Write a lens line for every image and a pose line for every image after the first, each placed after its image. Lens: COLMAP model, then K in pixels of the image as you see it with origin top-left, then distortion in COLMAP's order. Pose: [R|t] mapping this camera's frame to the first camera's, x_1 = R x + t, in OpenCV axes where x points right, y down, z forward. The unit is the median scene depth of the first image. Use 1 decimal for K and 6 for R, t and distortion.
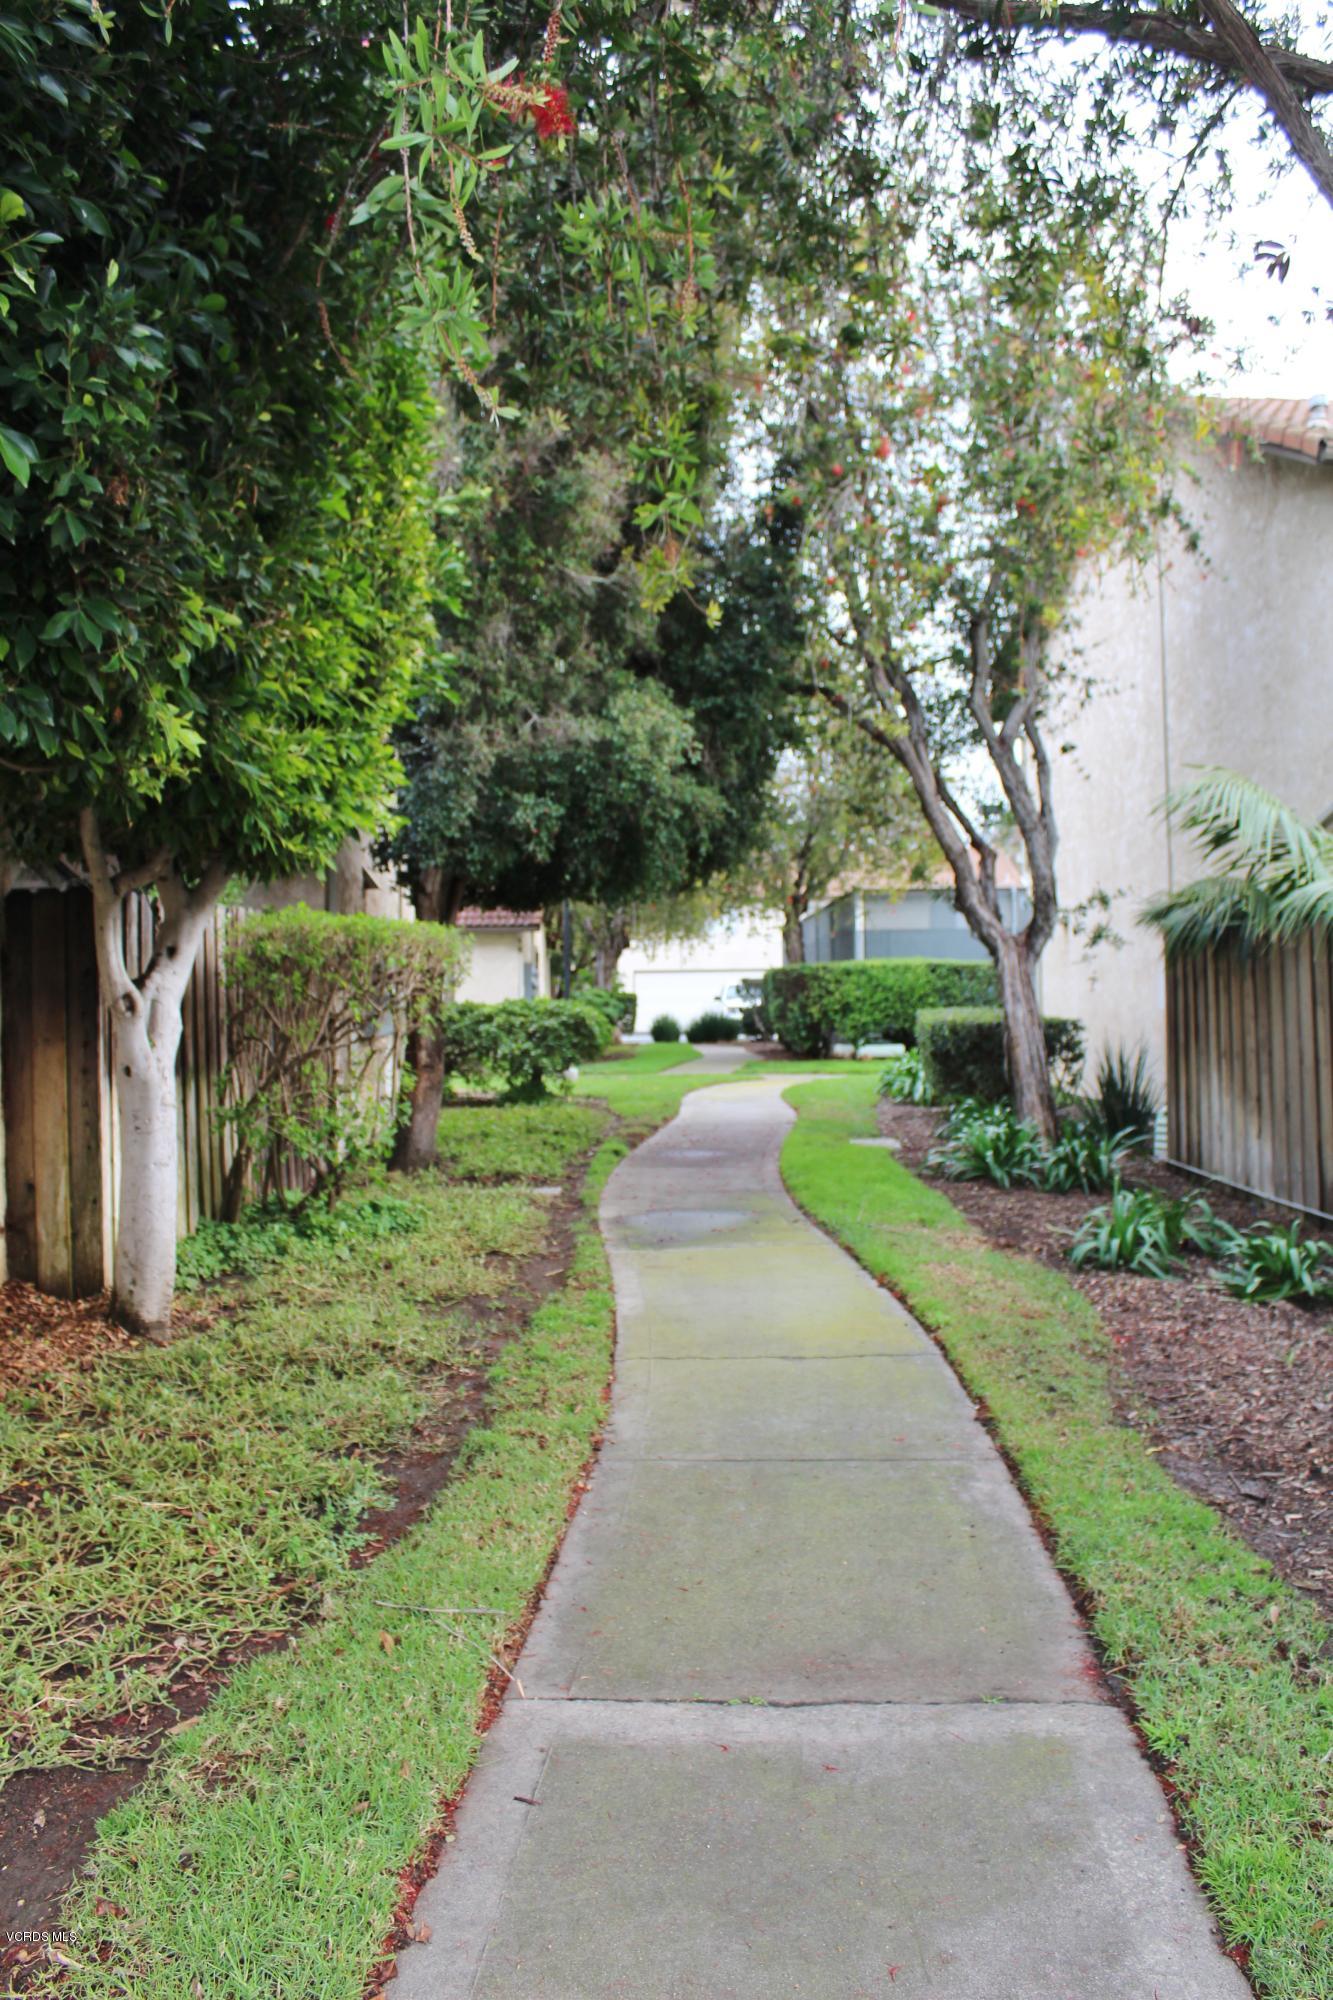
lens RADIAL K [[1666.4, 0, 664.0], [0, 1666.4, 967.5], [0, 0, 1]] dist [-0.170267, 0.156867]
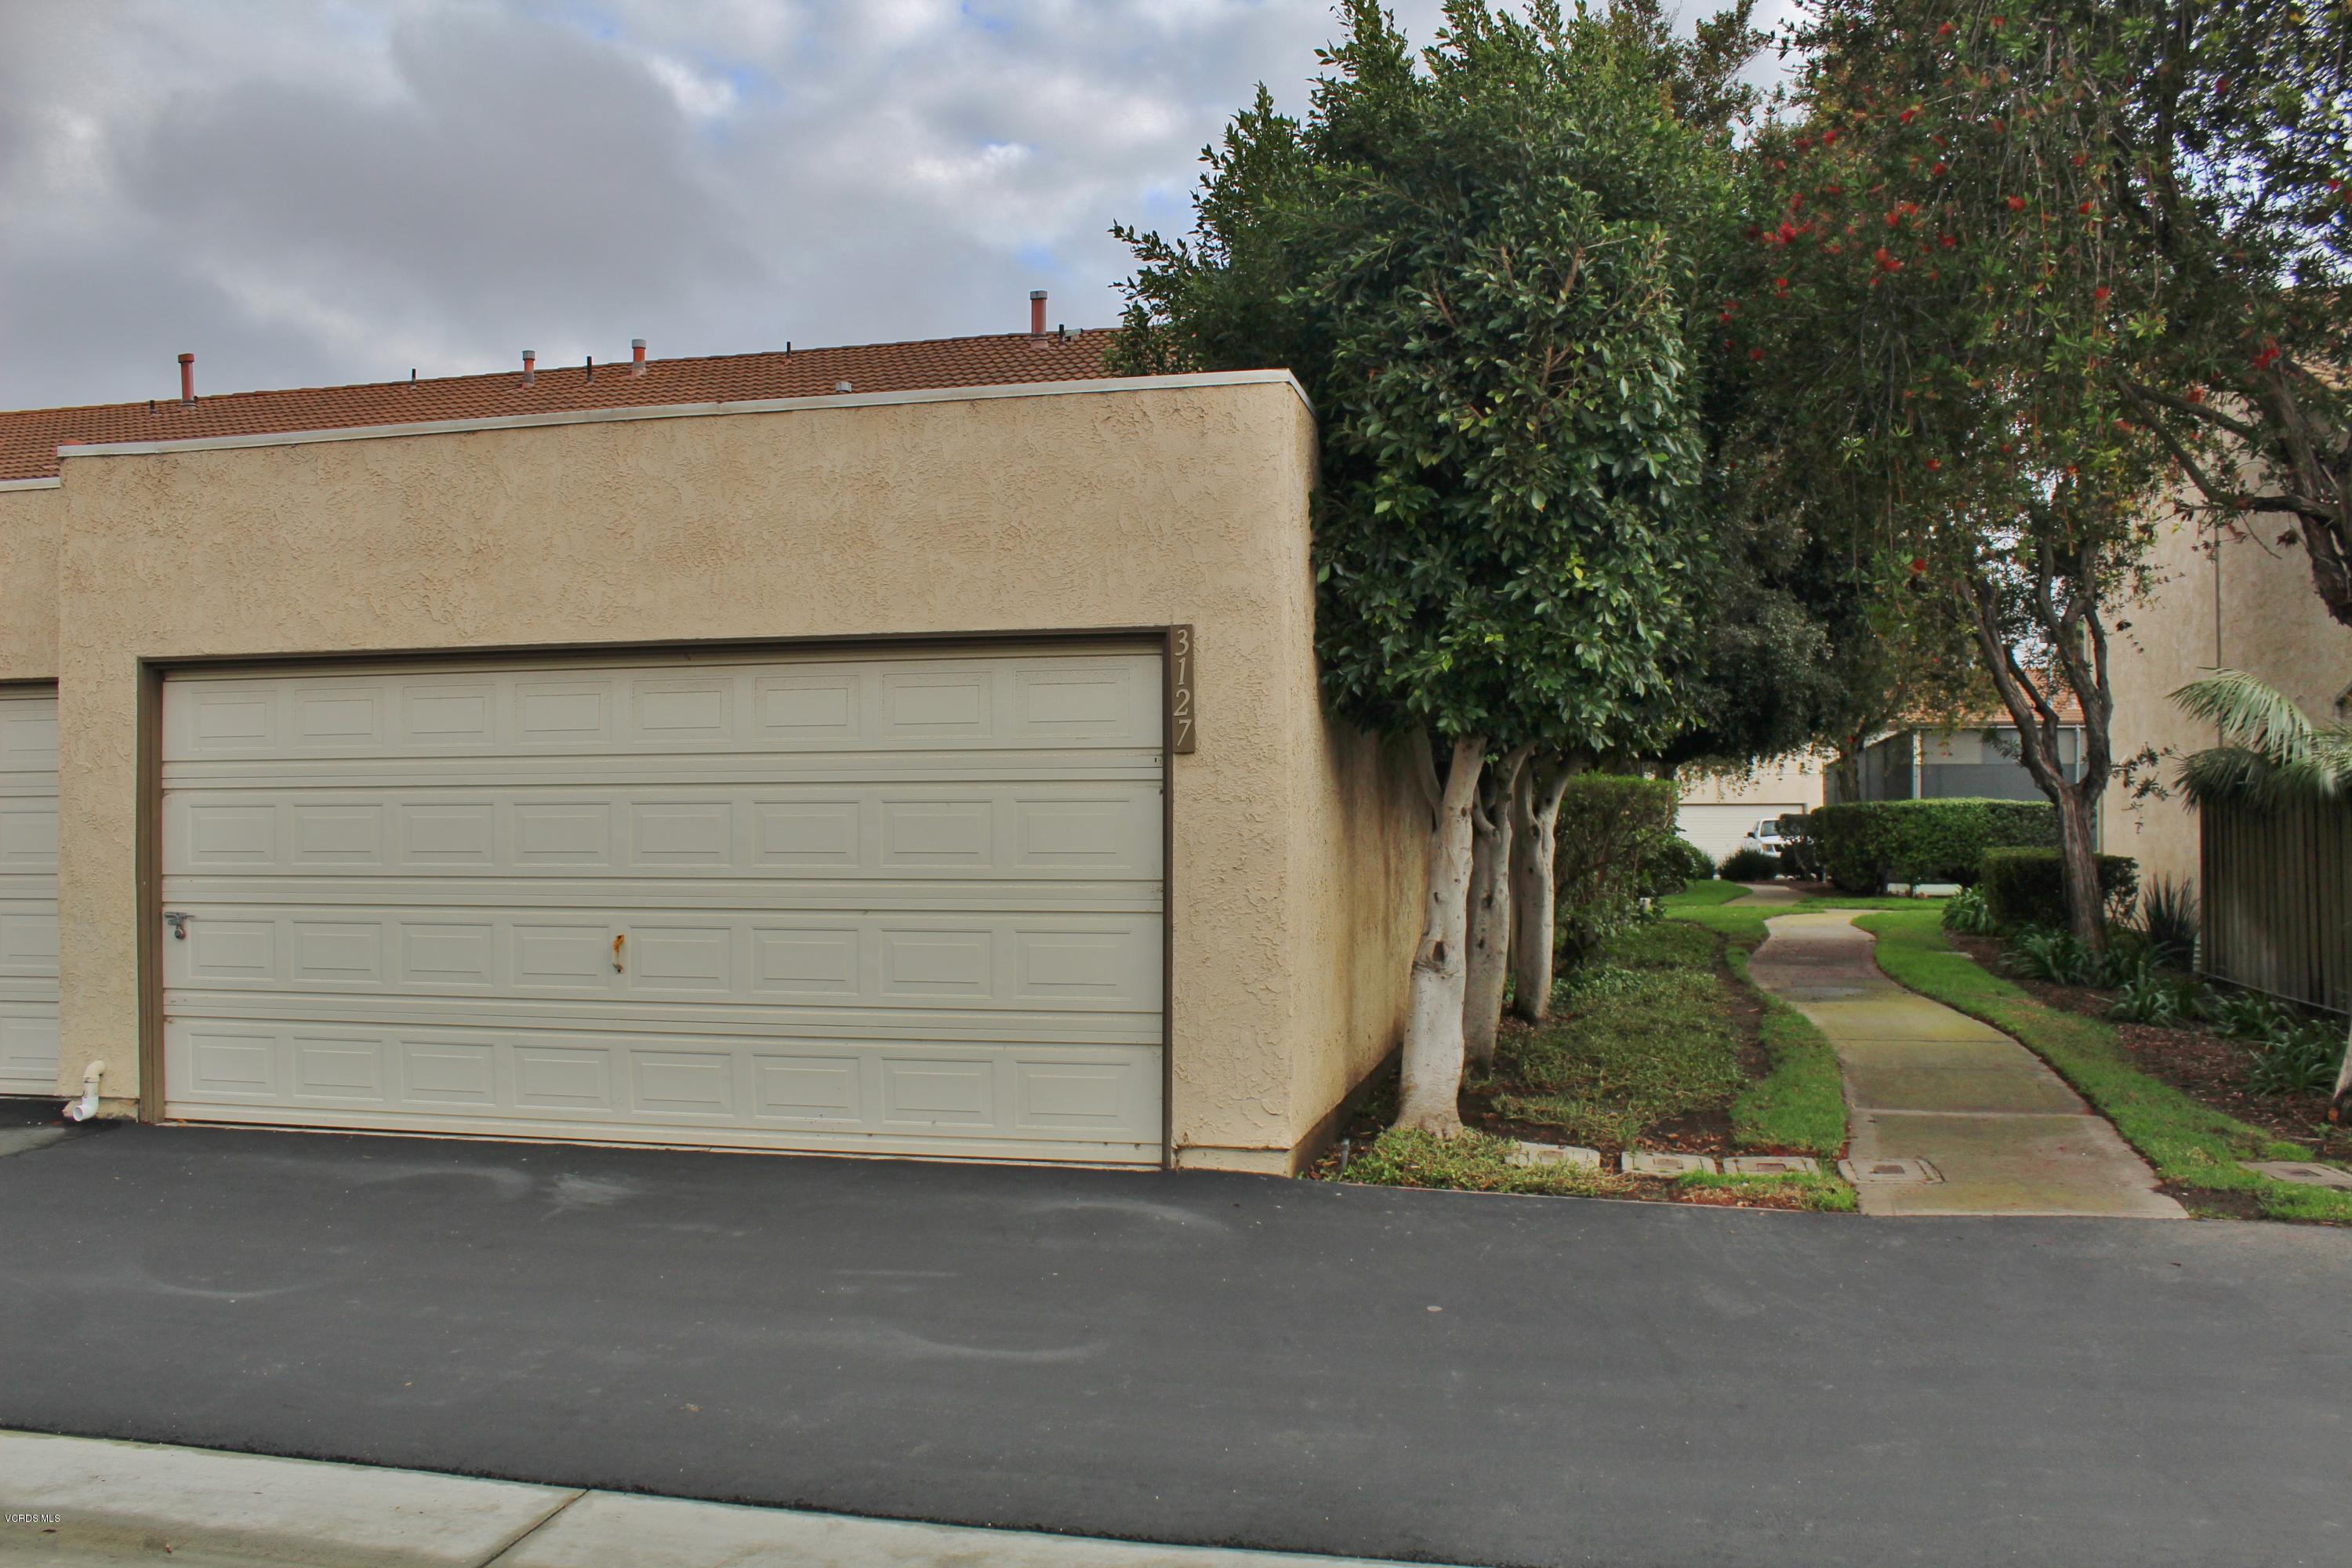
lens RADIAL K [[1959.7, 0, 1176.5], [0, 1959.7, 794.1], [0, 0, 1]] dist [-0.170267, 0.156867]
pose [[0.971964, 0.012881, -0.234775, -0.094553], [-0.012886, 0.999916, 0.001512, -0.007039], [0.234775, 0.001556, 0.972049, -0.483233]]
